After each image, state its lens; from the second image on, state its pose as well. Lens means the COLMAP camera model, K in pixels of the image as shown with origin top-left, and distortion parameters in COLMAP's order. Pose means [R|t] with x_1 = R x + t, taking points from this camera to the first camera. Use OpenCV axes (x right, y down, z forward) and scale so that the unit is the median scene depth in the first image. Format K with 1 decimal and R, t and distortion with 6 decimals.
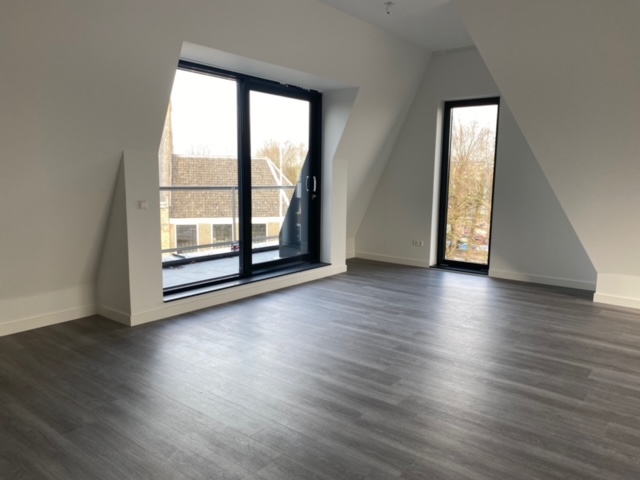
lens RADIAL K [[486.3, 0, 319.2], [0, 486.3, 243.7], [0, 0, 1]] dist [0.033815, -0.019775]
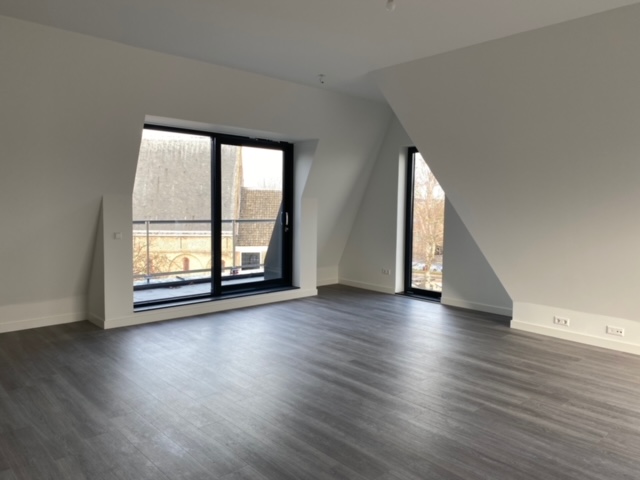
lens RADIAL K [[486.3, 0, 320.9], [0, 486.3, 236.2], [0, 0, 1]] dist [0.033815, -0.019775]
pose [[0.987346, 0.011127, -0.158187, 0.260993], [-0.023148, 0.996963, -0.074359, 0.004437], [0.156879, 0.077080, 0.984605, -0.140573]]
